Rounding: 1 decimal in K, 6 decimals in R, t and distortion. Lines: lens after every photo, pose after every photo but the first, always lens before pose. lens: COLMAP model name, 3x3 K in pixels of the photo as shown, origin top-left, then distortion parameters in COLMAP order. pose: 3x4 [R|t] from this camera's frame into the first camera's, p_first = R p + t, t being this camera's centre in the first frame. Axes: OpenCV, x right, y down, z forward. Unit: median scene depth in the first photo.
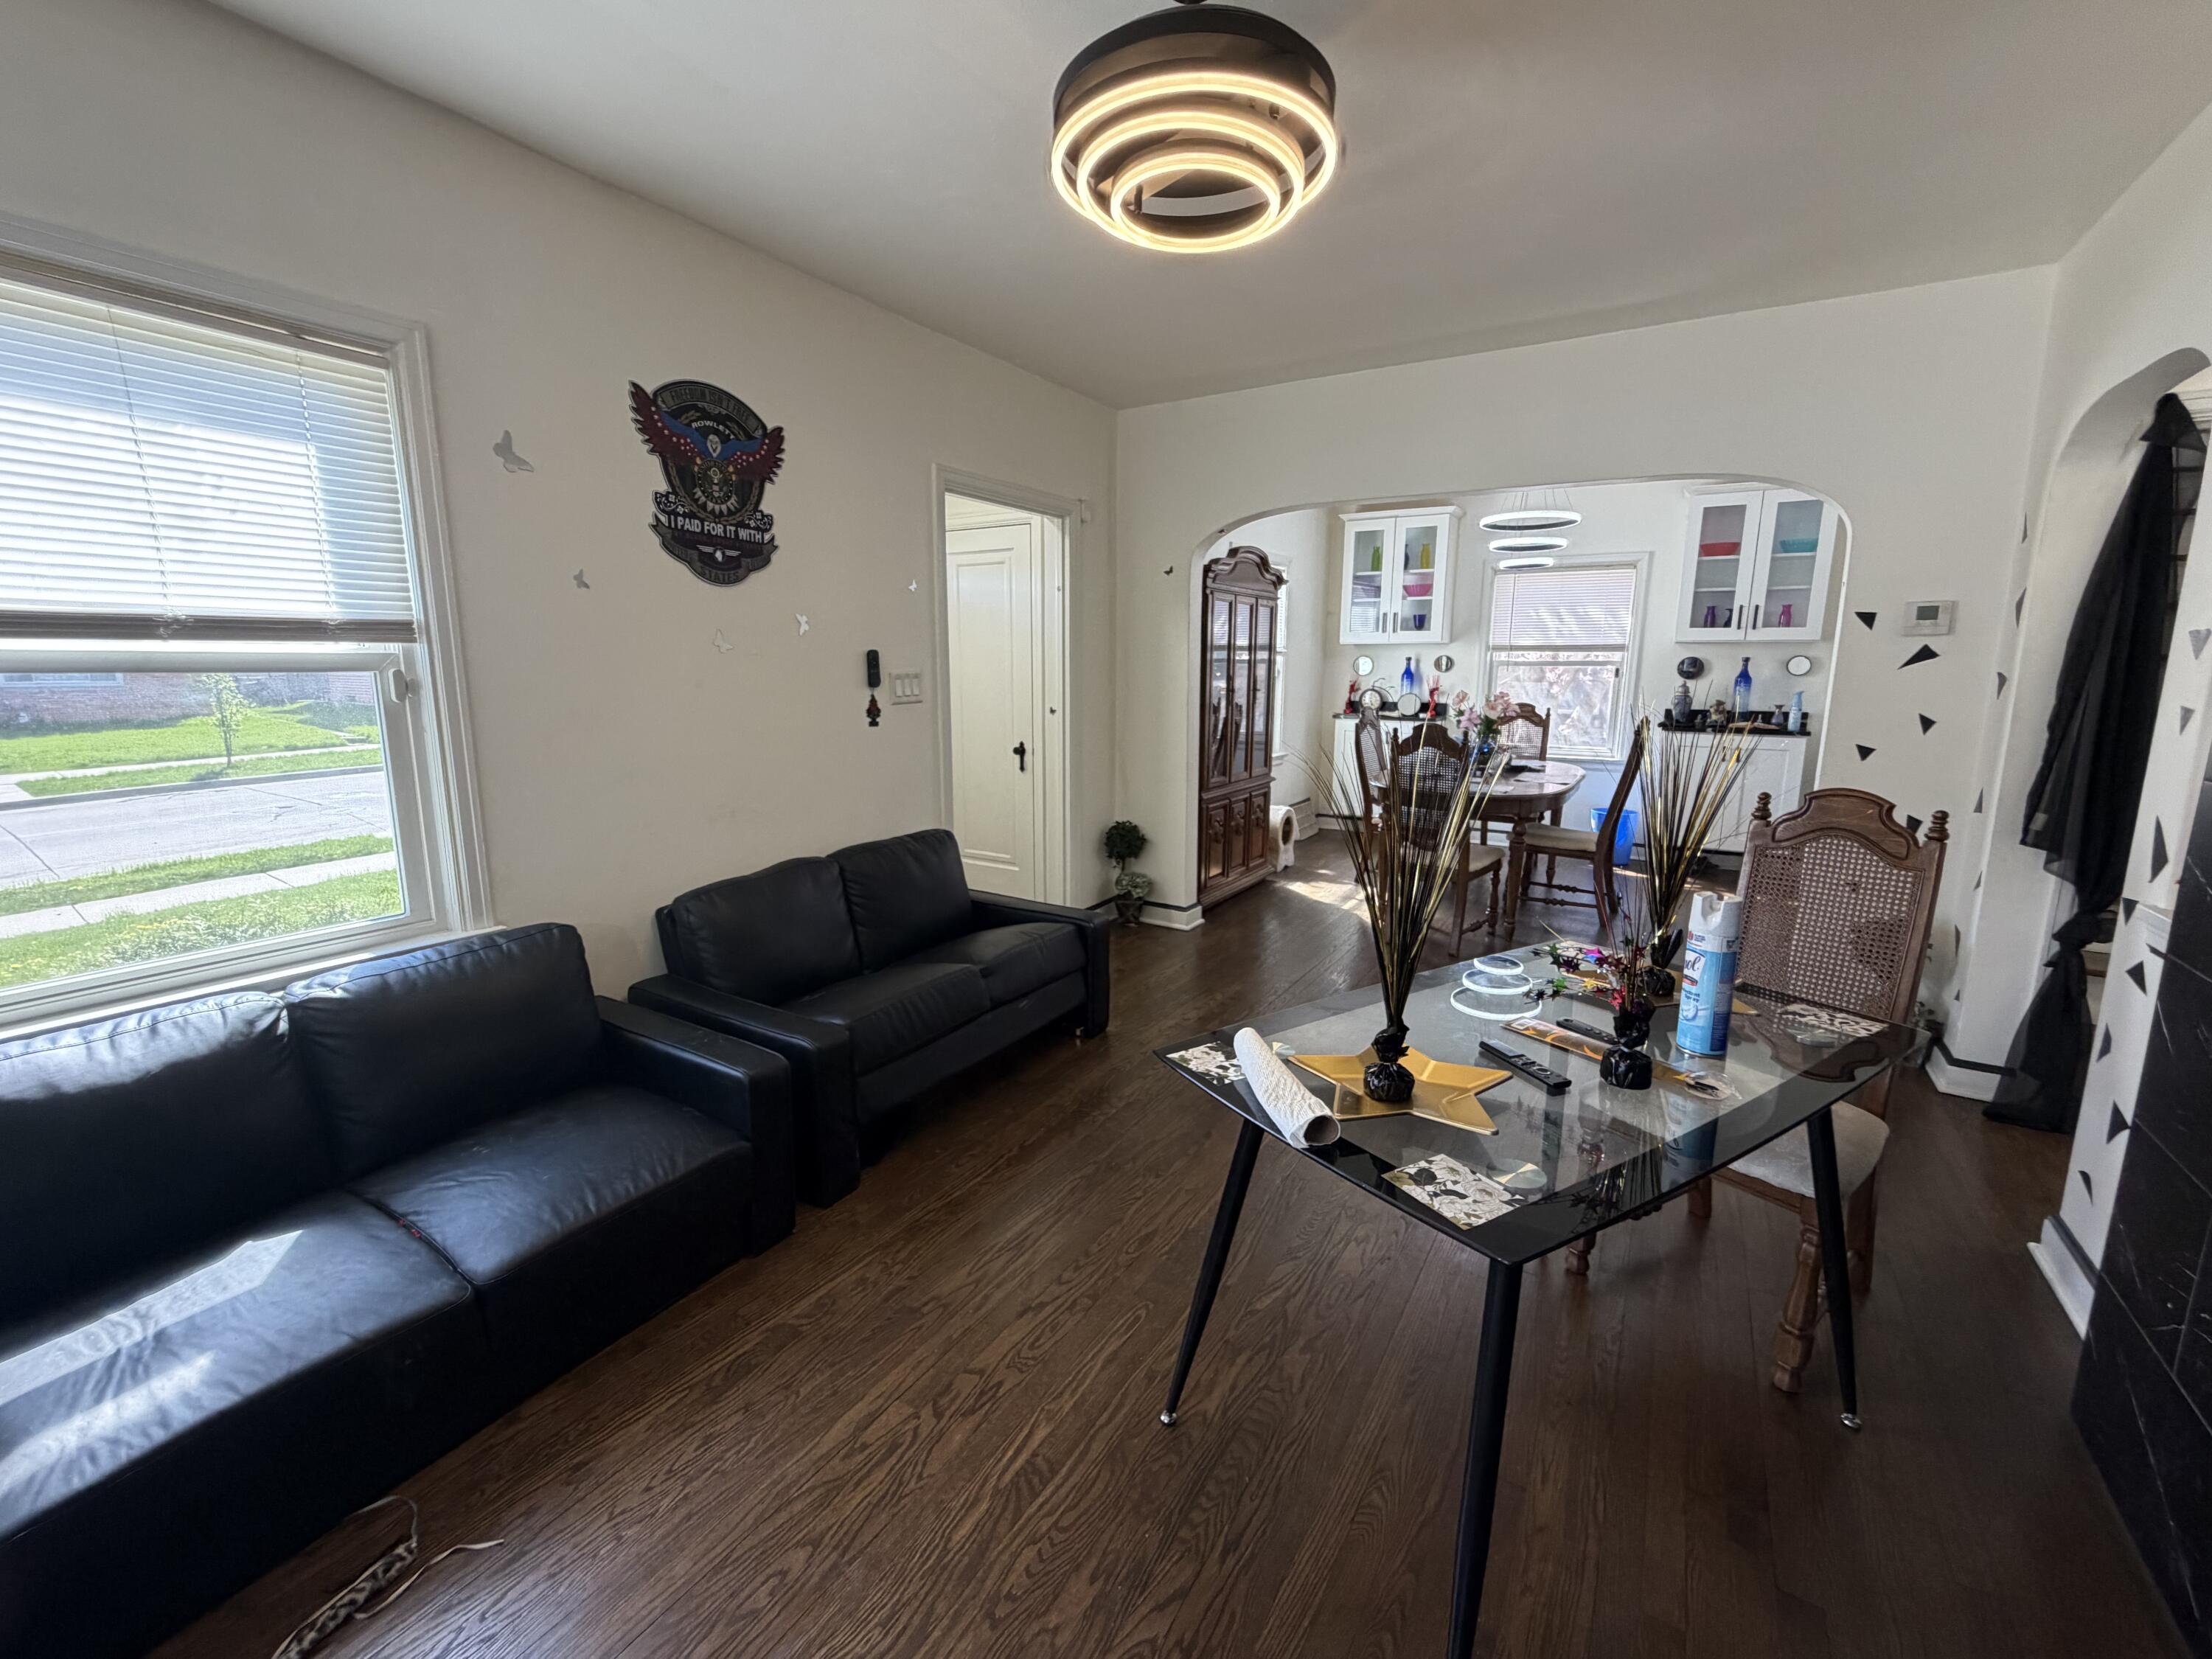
lens RADIAL K [[887.6, 0, 1105.9], [0, 887.6, 820.9], [0, 0, 1]] dist [0.000874, -0.000030]
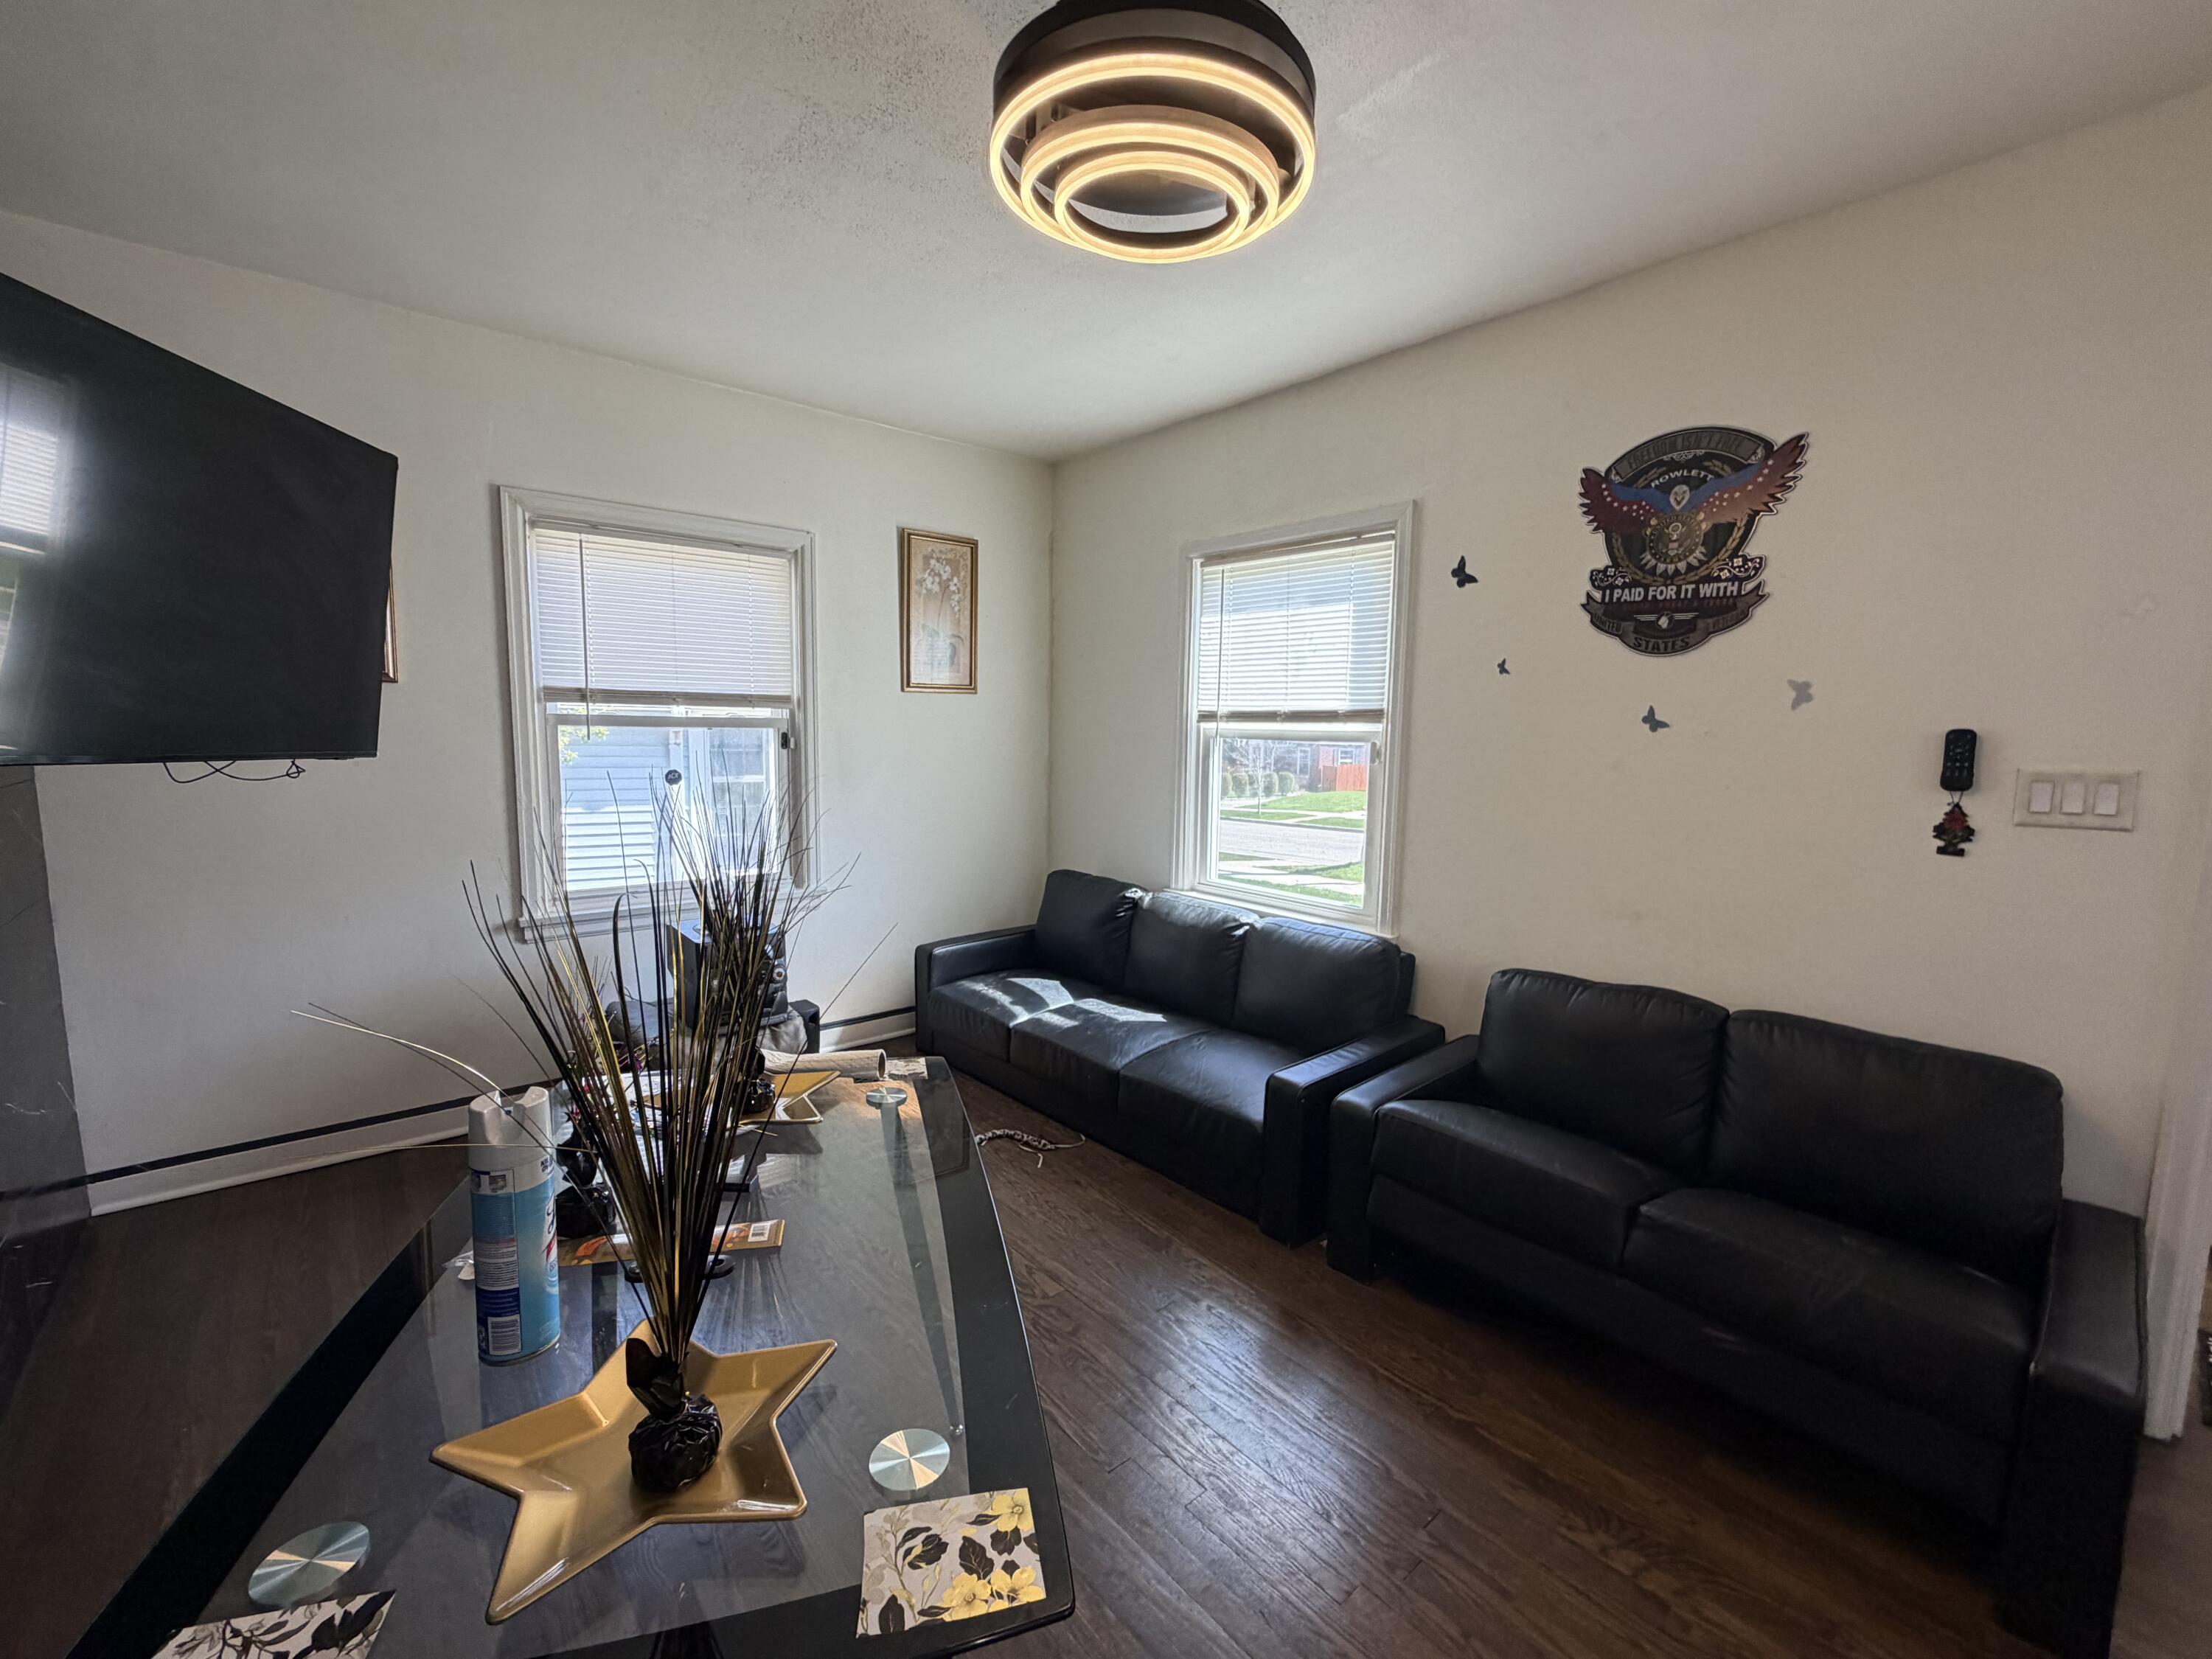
lens RADIAL K [[887.6, 0, 1104.1], [0, 887.6, 826.1], [0, 0, 1]] dist [0.000874, -0.000030]
pose [[-0.269088, 0.100034, -0.957907, 0.575228], [-0.188092, 0.969982, 0.154133, -0.137762], [0.944570, 0.221650, -0.242195, 0.748090]]
